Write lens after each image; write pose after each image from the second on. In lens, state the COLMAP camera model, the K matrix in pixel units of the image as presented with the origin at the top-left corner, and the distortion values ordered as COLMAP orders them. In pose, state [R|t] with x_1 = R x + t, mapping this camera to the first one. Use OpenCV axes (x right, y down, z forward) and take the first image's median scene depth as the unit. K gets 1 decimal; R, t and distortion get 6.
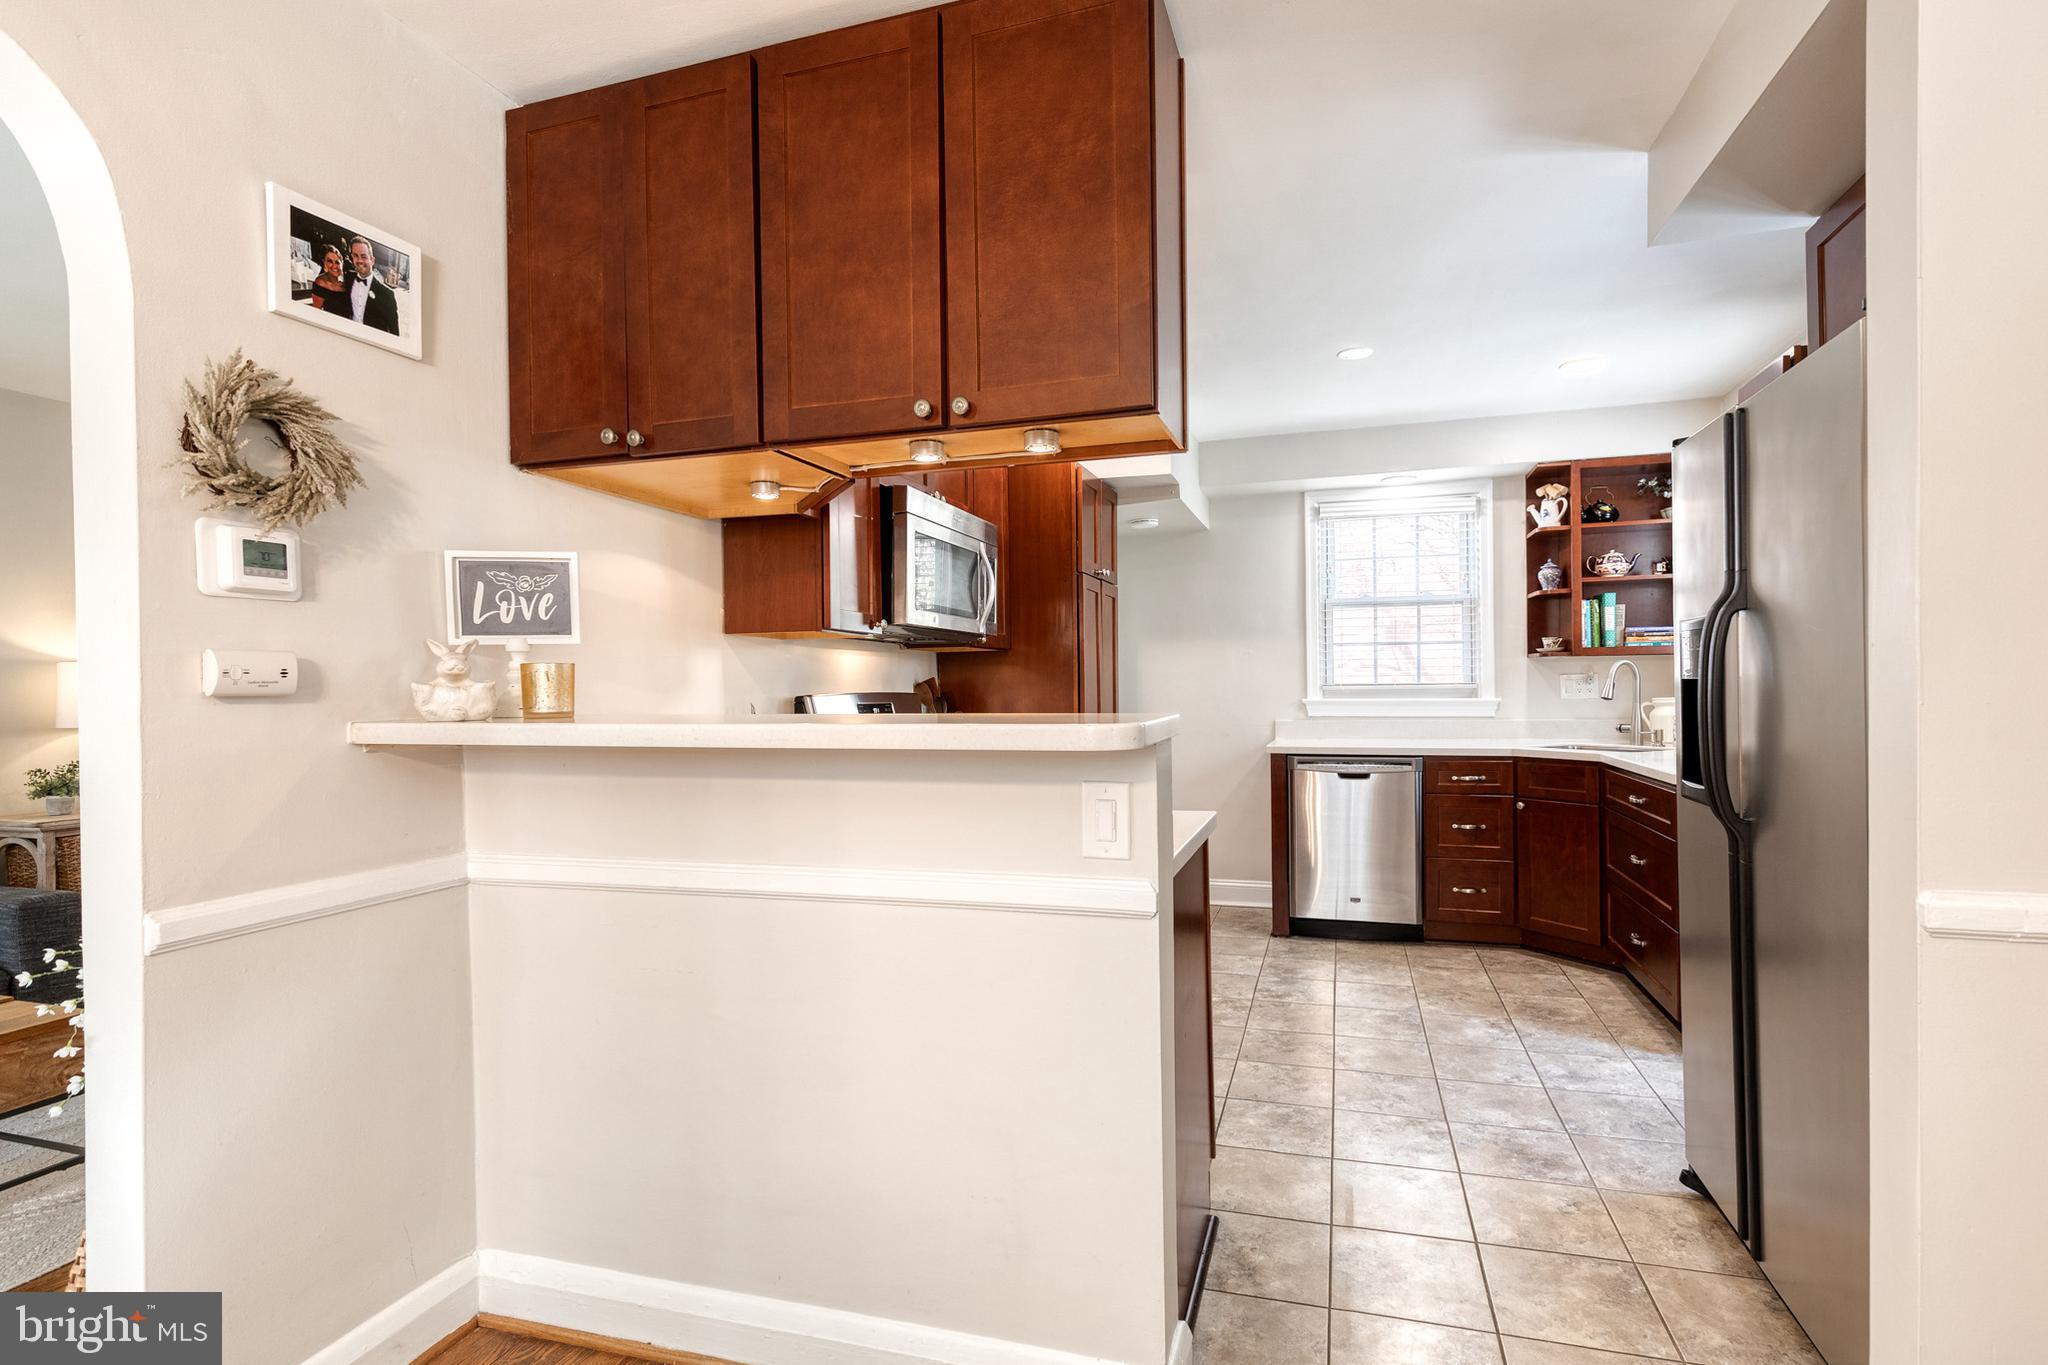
lens RADIAL K [[968.9, 0, 1051.6], [0, 968.9, 692.3], [0, 0, 1]] dist [0.001639, -0.000358]
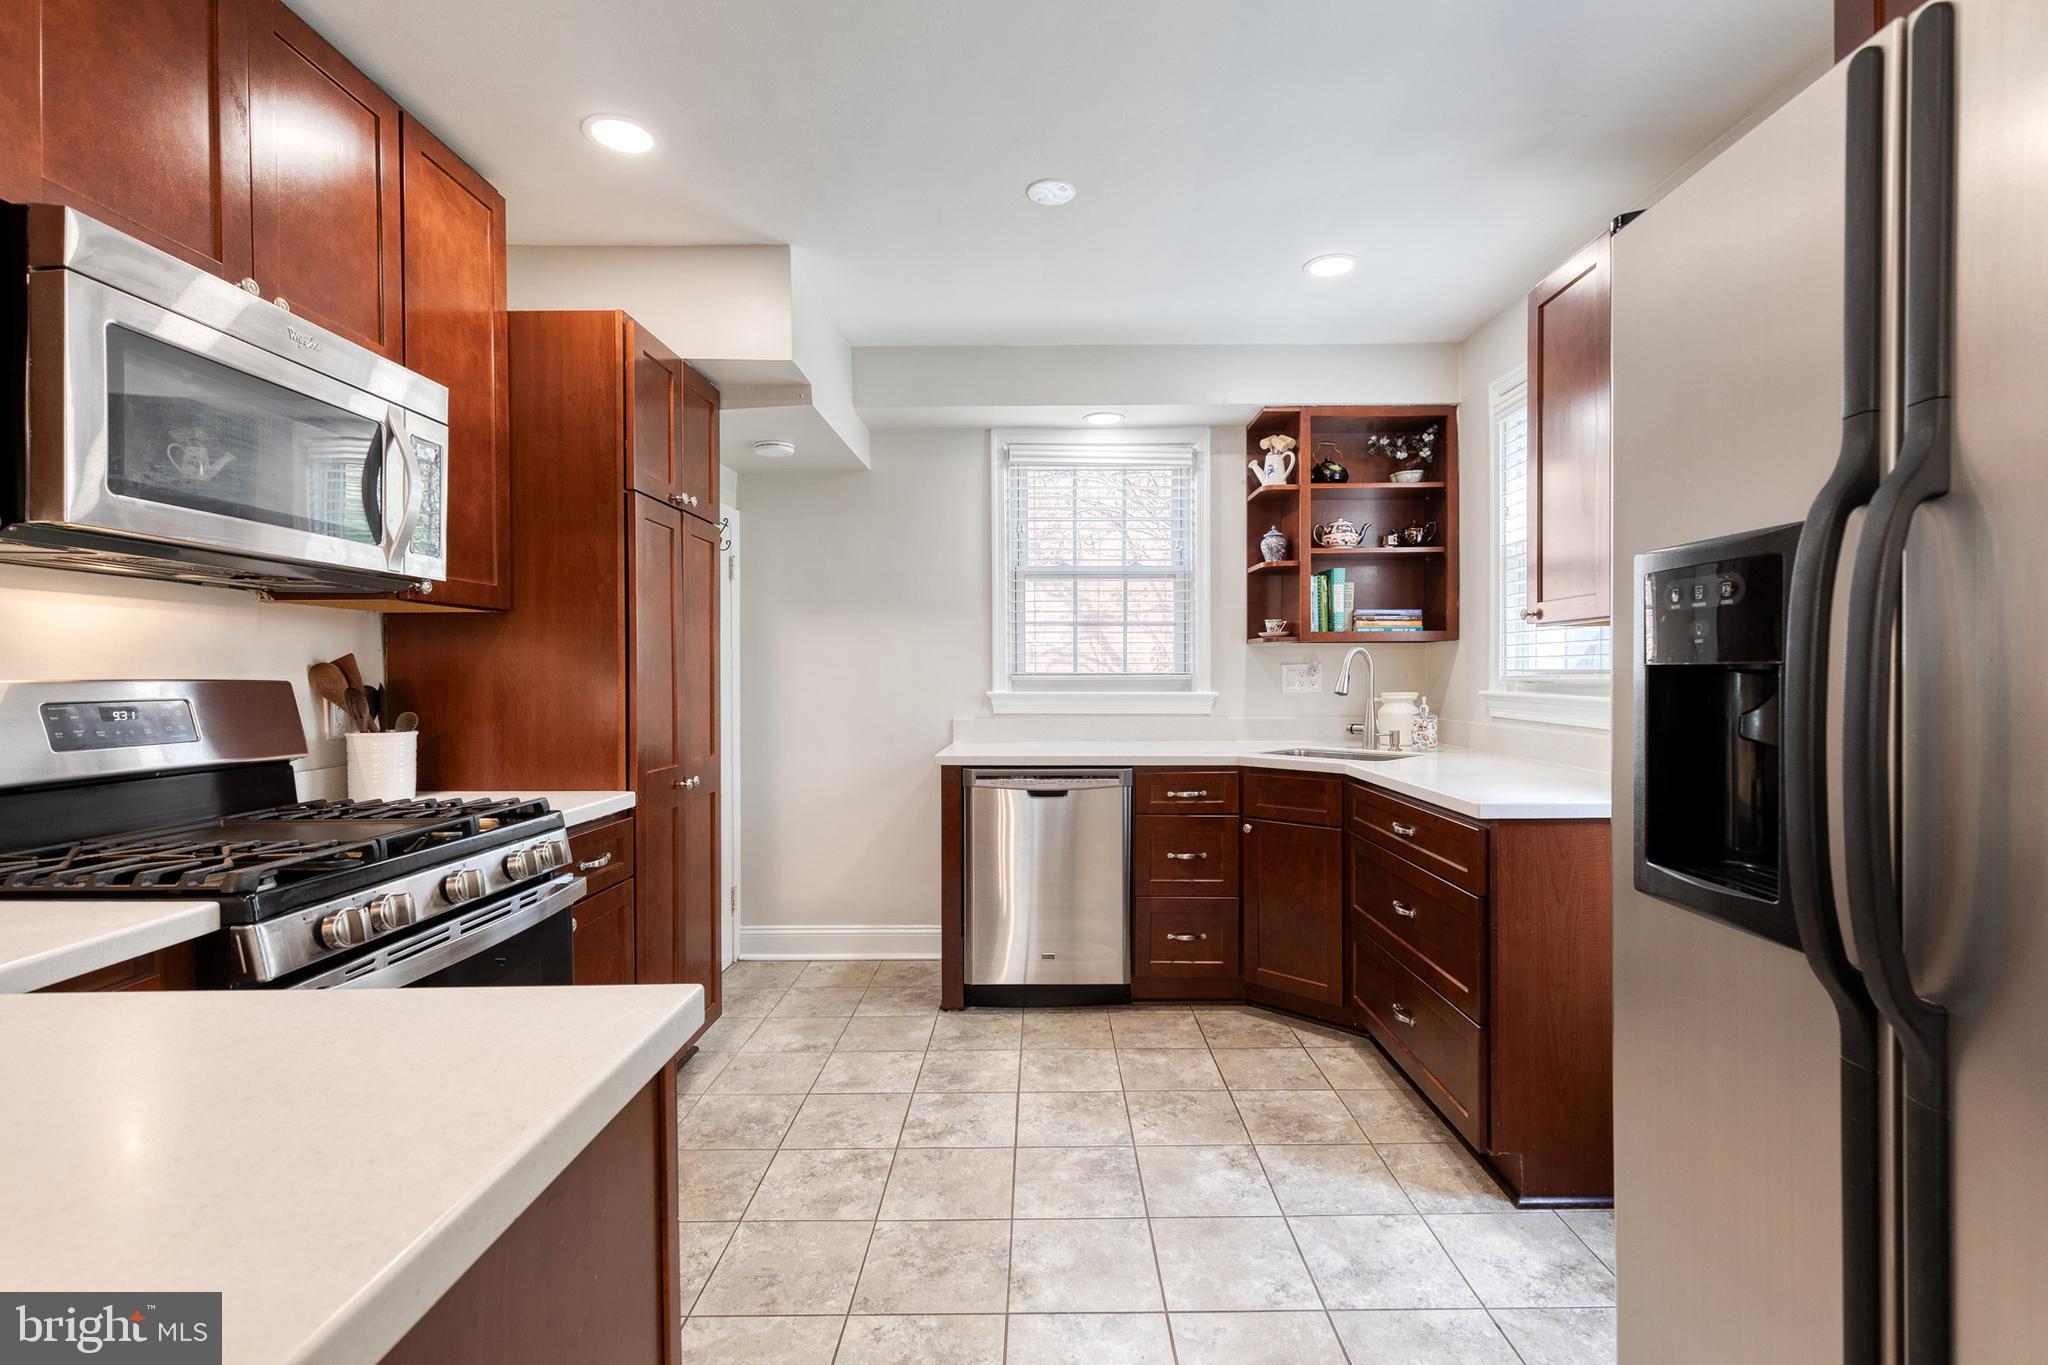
lens RADIAL K [[934.1, 0, 1043.1], [0, 934.1, 683.6], [0, 0, 1]] dist [0.009623, -0.000867]
pose [[0.957794, 0.006294, 0.287386, 0.096095], [-0.006995, 0.999975, 0.001411, -0.001197], [-0.287370, -0.003362, 0.957814, 0.295035]]
